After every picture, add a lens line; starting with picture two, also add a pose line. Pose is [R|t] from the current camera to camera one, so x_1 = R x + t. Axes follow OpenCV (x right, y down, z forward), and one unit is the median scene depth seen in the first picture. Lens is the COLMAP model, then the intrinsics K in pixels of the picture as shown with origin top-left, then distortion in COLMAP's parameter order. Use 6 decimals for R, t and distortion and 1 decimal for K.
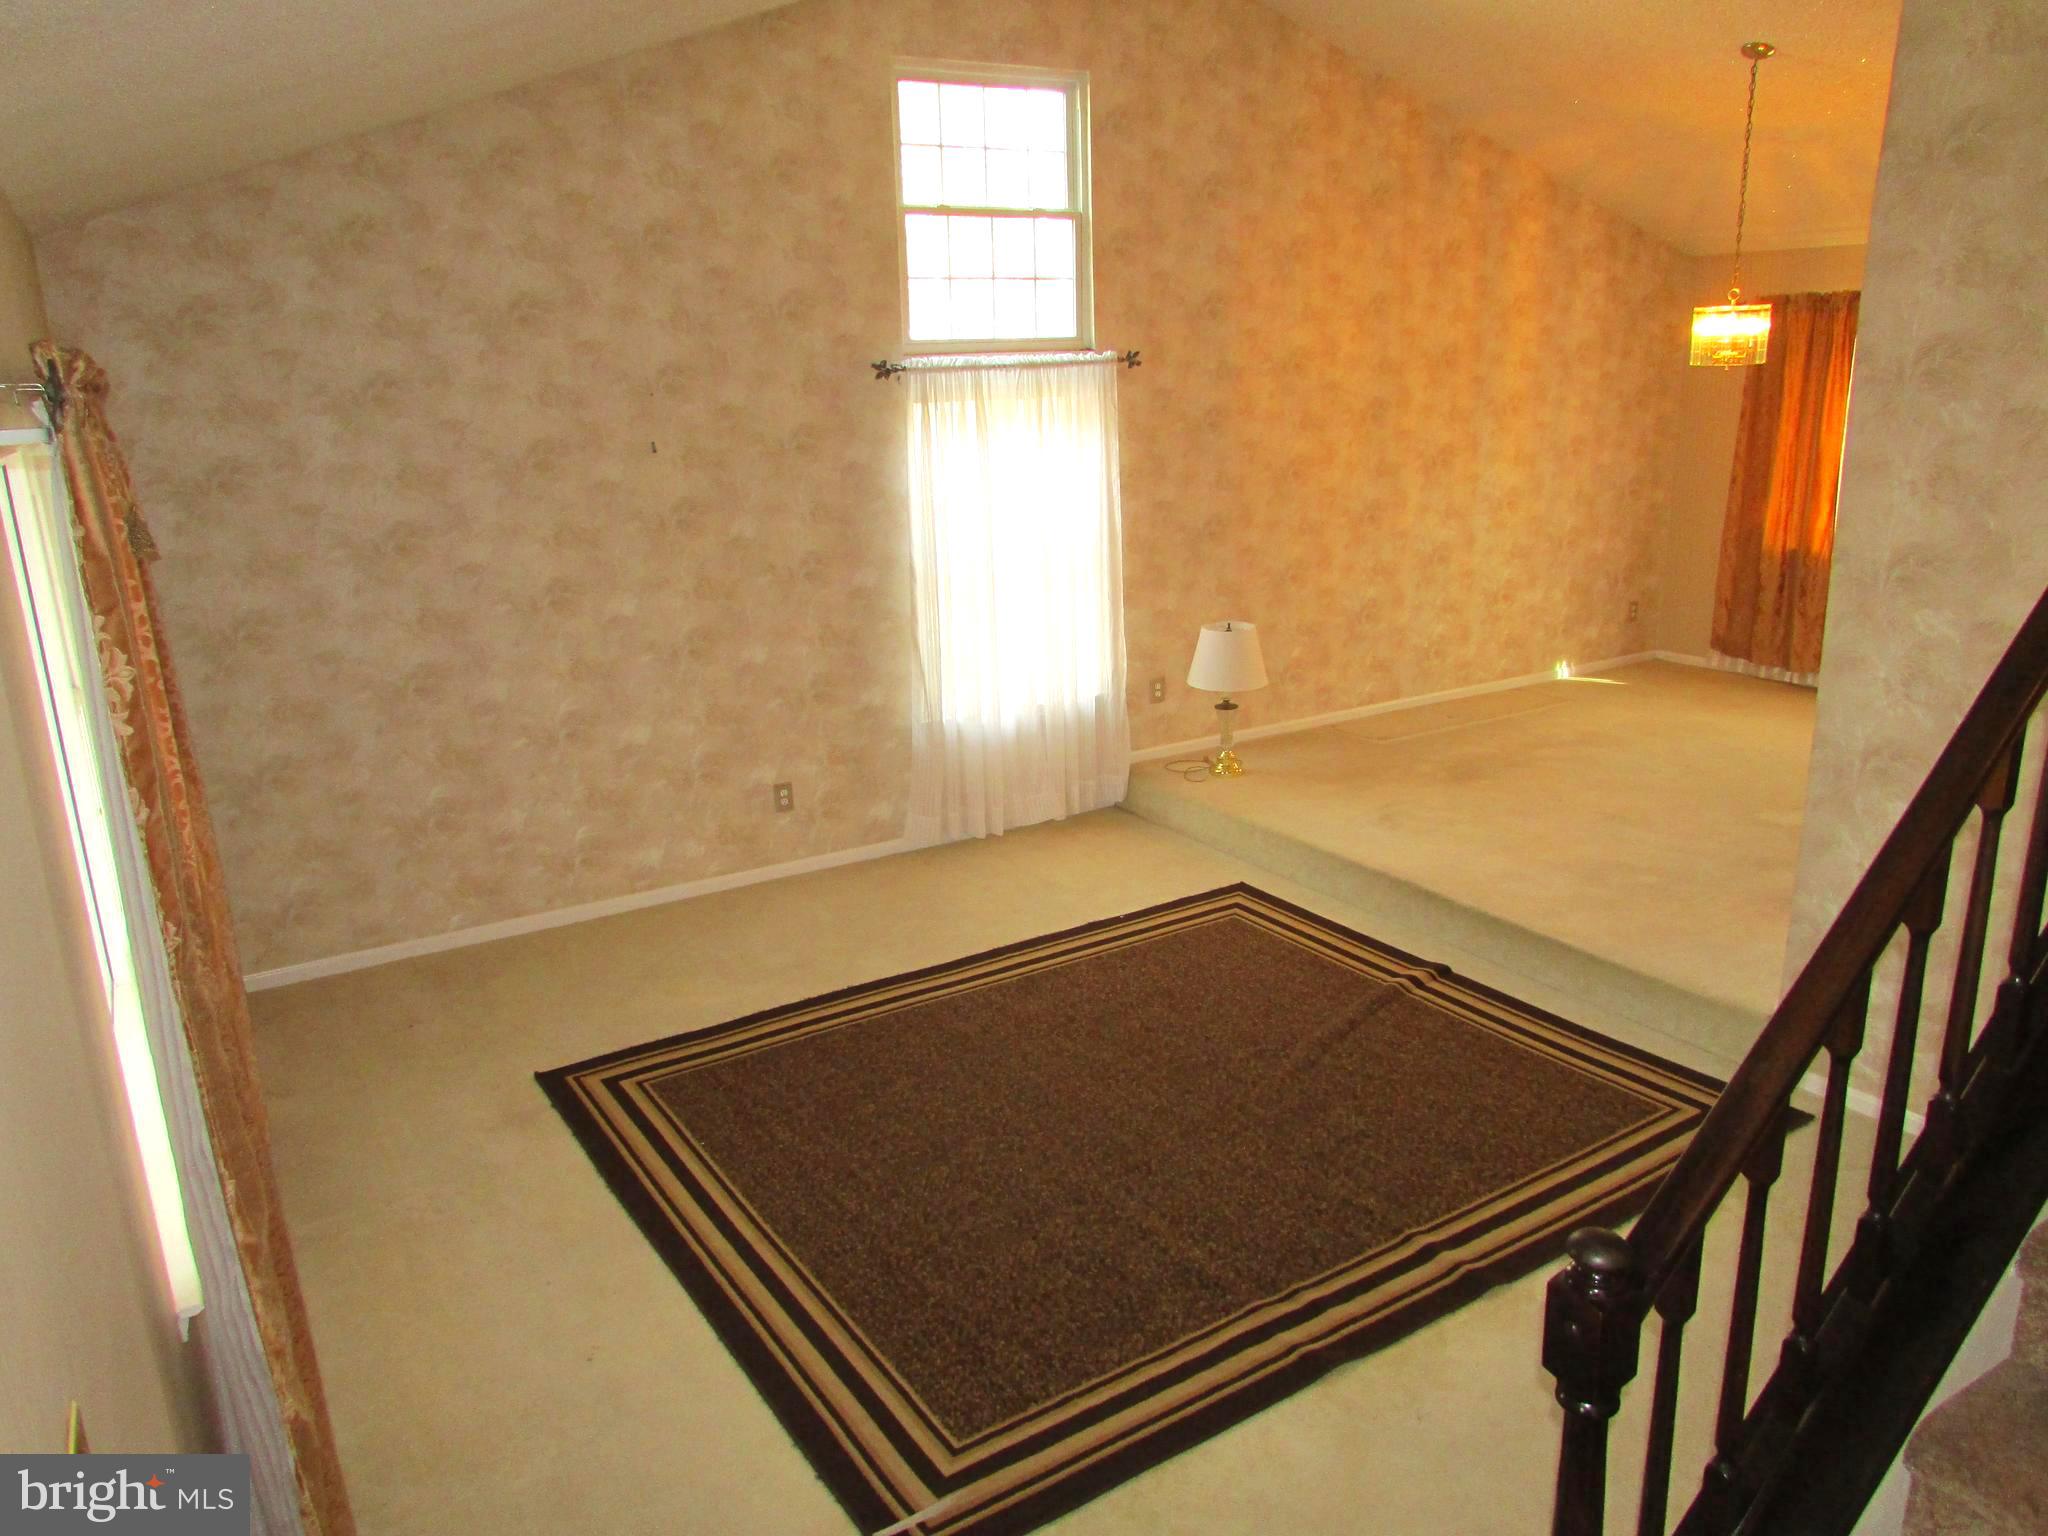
lens RADIAL K [[1474.1, 0, 1024.0], [0, 1474.1, 768.0], [0, 0, 1]] dist [-0.019635, 0.001496]
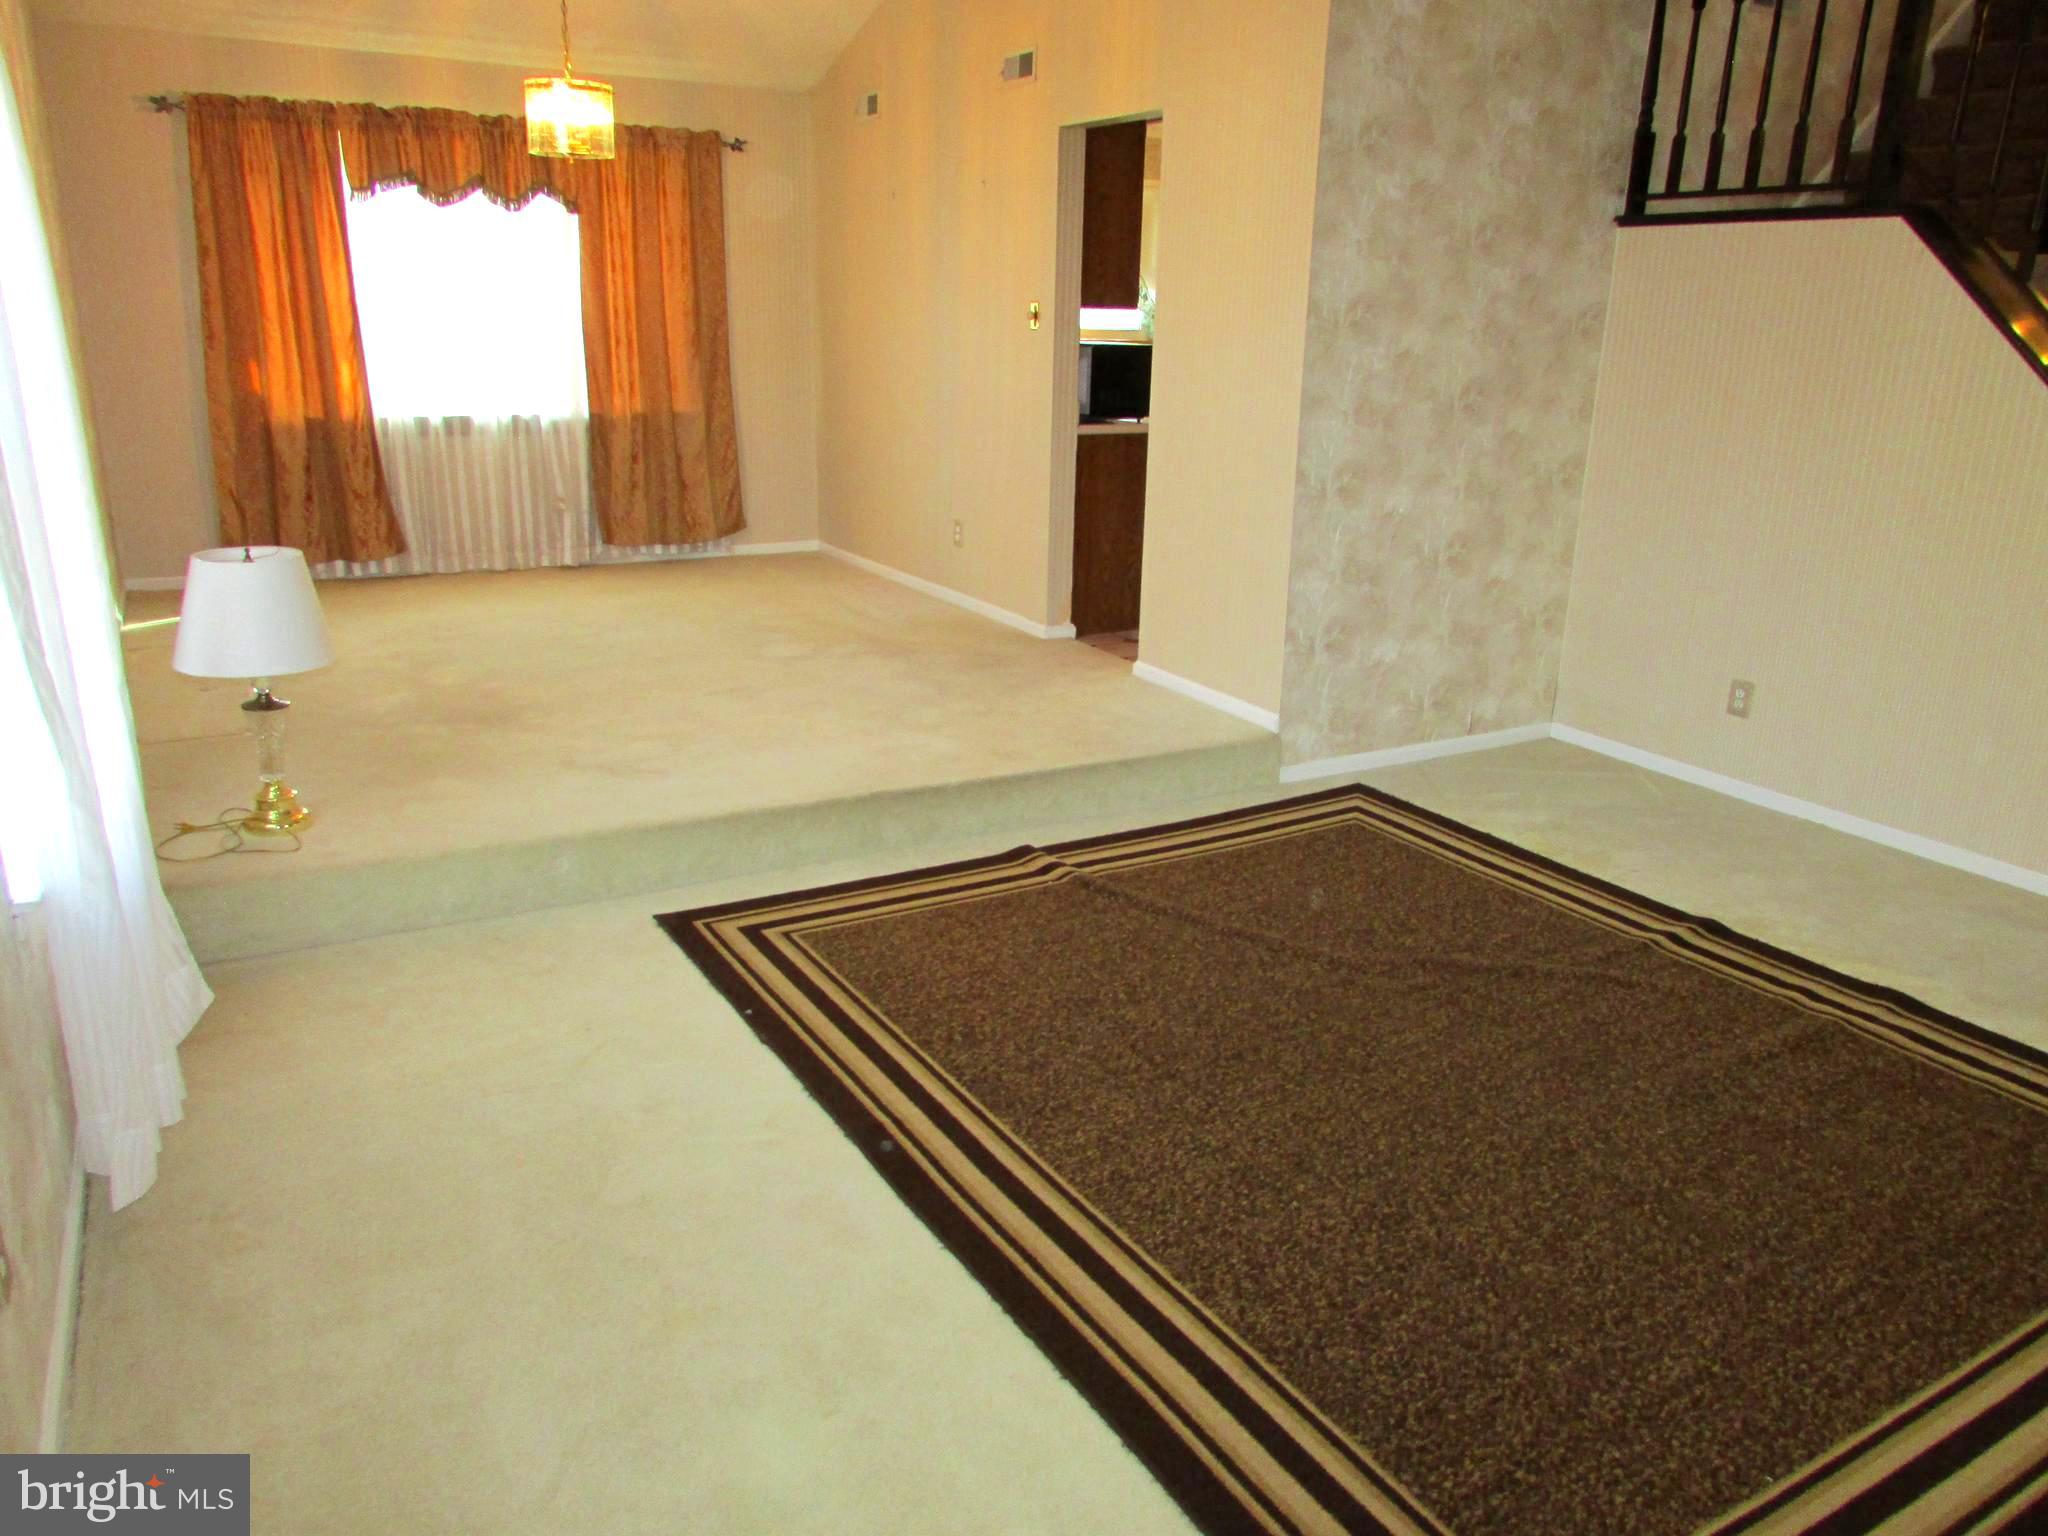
lens RADIAL K [[1464.0, 0, 1027.8], [0, 1464.0, 777.2], [0, 0, 1]] dist [-0.028339, 0.009712]
pose [[0.027813, -0.272043, 0.961883, -0.370737], [0.243040, 0.935221, 0.257475, -0.085301], [-0.969617, 0.226615, 0.092128, 0.680768]]
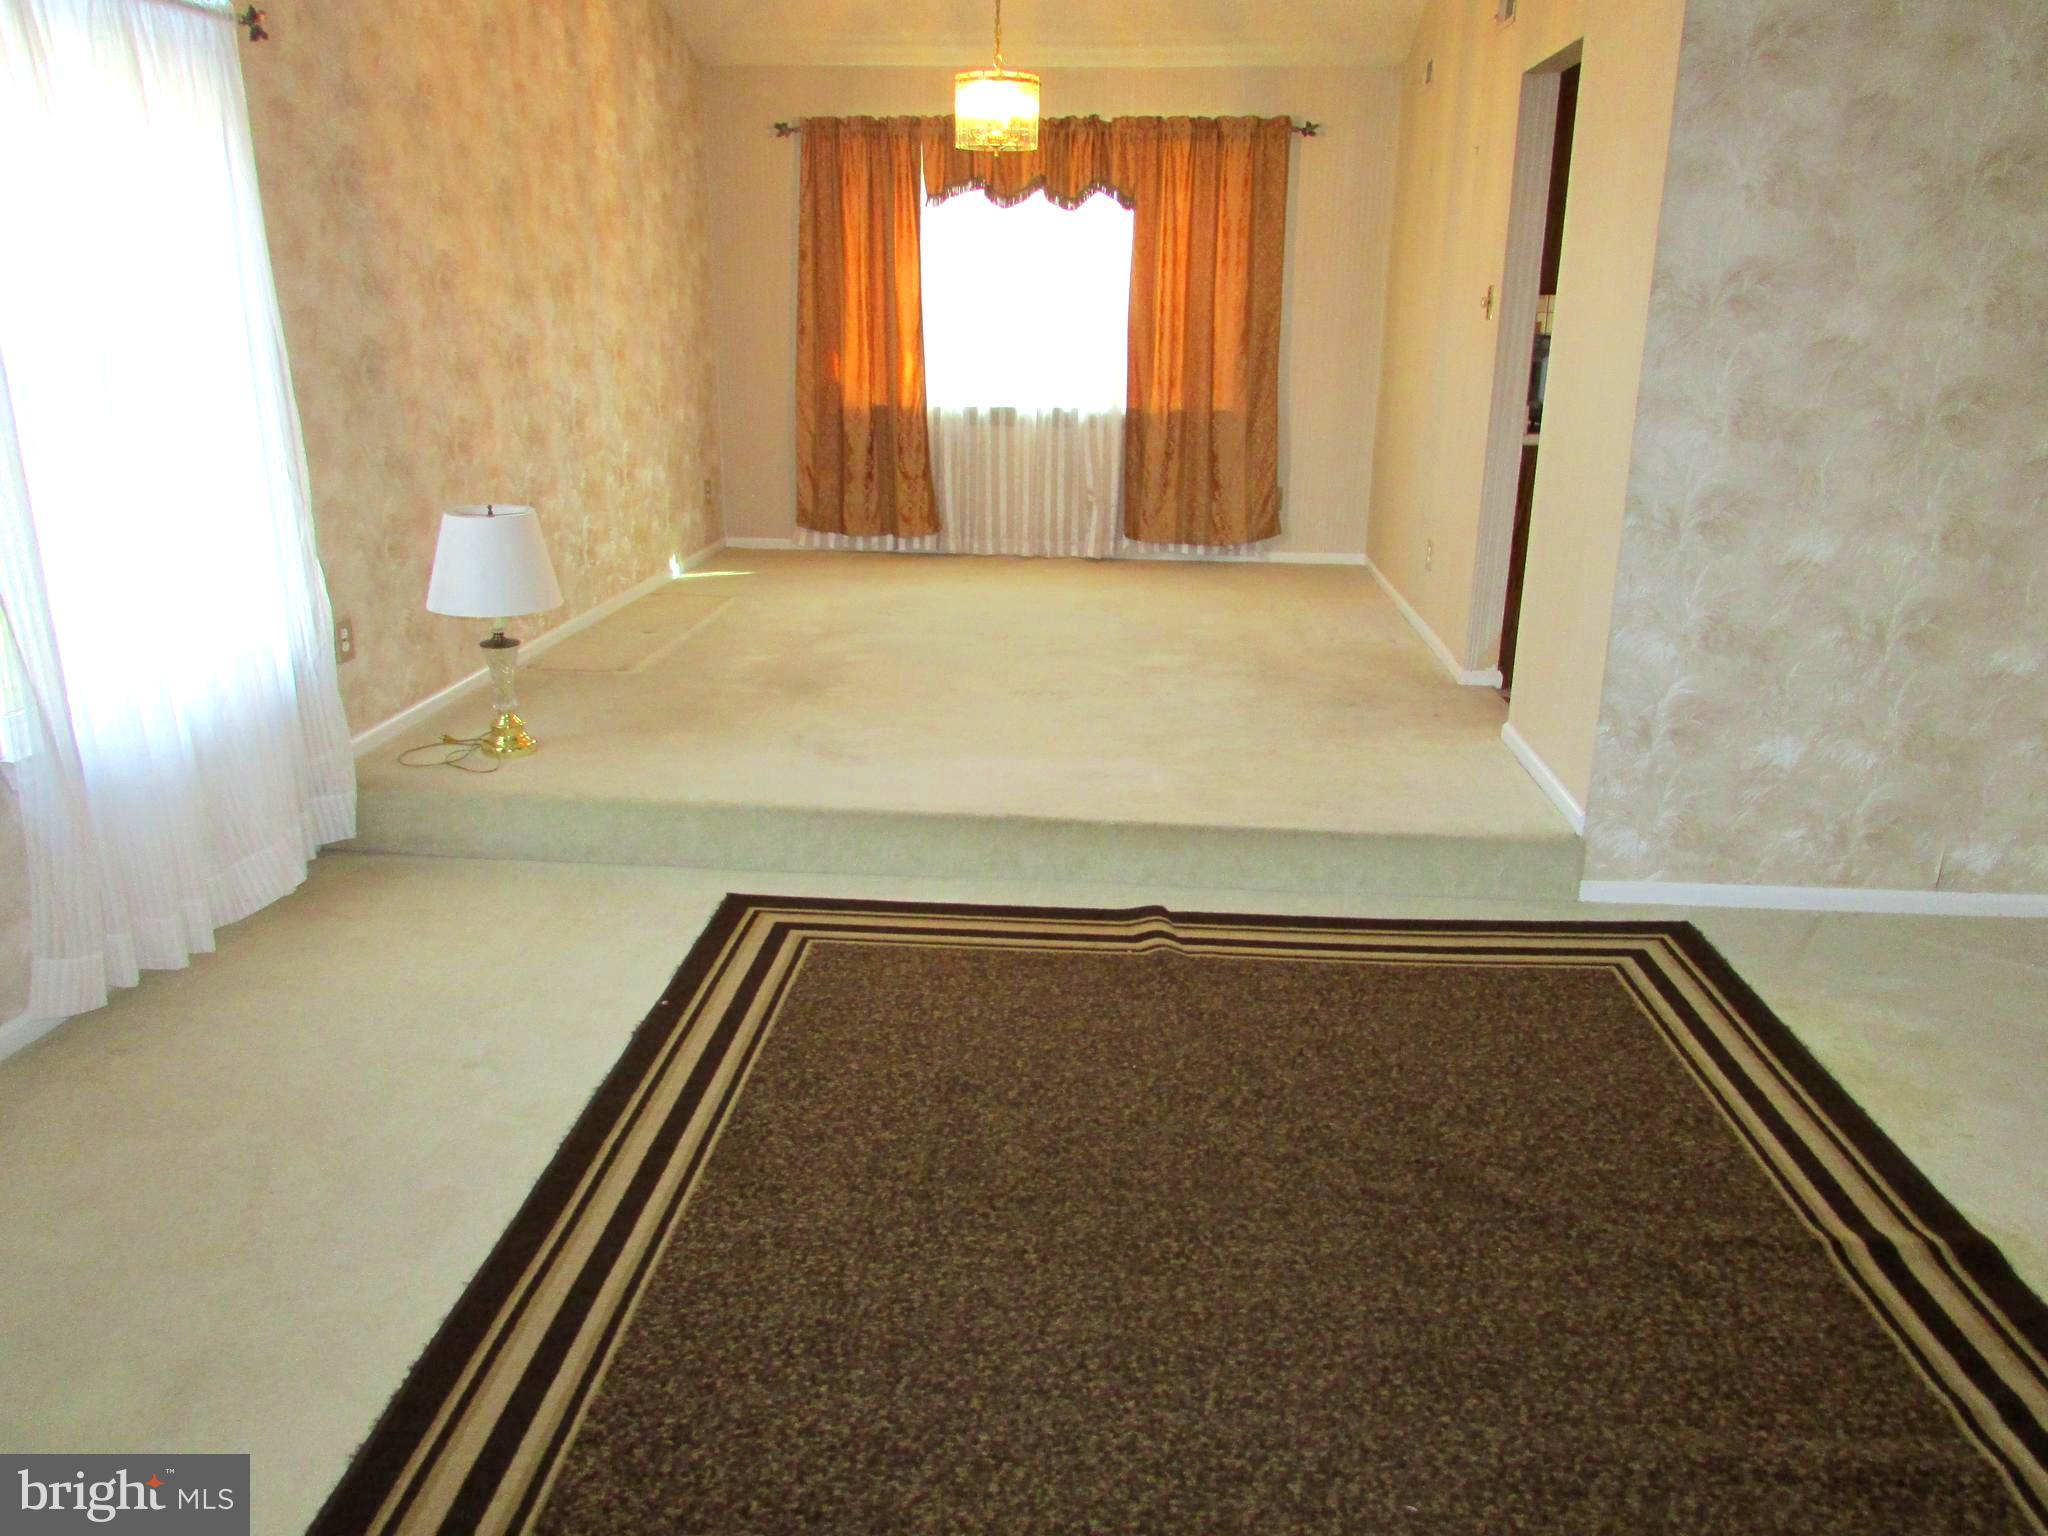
lens RADIAL K [[1464.0, 0, 1027.8], [0, 1464.0, 777.2], [0, 0, 1]] dist [-0.028339, 0.009712]
pose [[0.586643, -0.213109, 0.781303, -0.220478], [0.189220, 0.974121, 0.123626, -0.020535], [-0.787430, 0.075314, 0.611786, 0.452053]]
